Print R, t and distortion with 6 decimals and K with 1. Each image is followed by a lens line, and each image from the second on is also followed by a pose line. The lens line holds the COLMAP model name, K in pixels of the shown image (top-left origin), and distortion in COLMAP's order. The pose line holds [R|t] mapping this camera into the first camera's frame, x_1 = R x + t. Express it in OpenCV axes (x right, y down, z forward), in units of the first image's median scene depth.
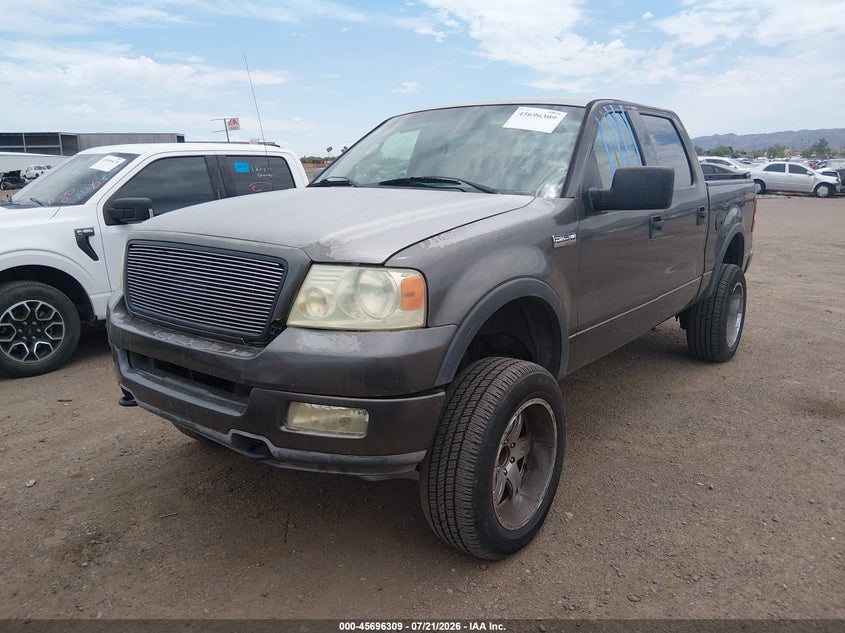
lens RADIAL K [[655.8, 0, 434.2], [0, 655.8, 329.5], [0, 0, 1]] dist [0.089818, -0.183259]
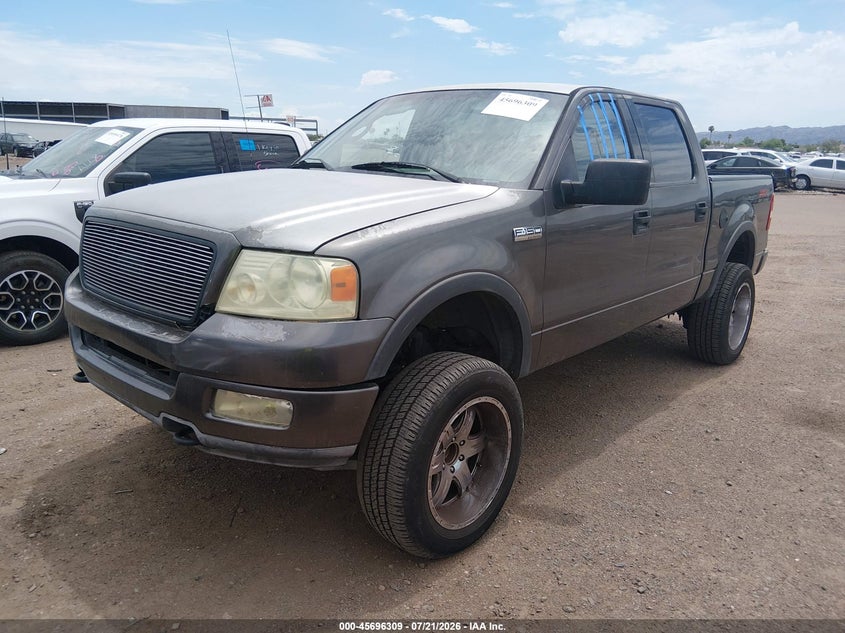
lens RADIAL K [[655.8, 0, 434.2], [0, 655.8, 329.5], [0, 0, 1]] dist [0.089818, -0.183259]
pose [[0.997348, 0.047777, -0.054912, 0.111645], [-0.046371, 0.998570, 0.026585, -0.014104], [0.056104, -0.023968, 0.998137, 0.027432]]
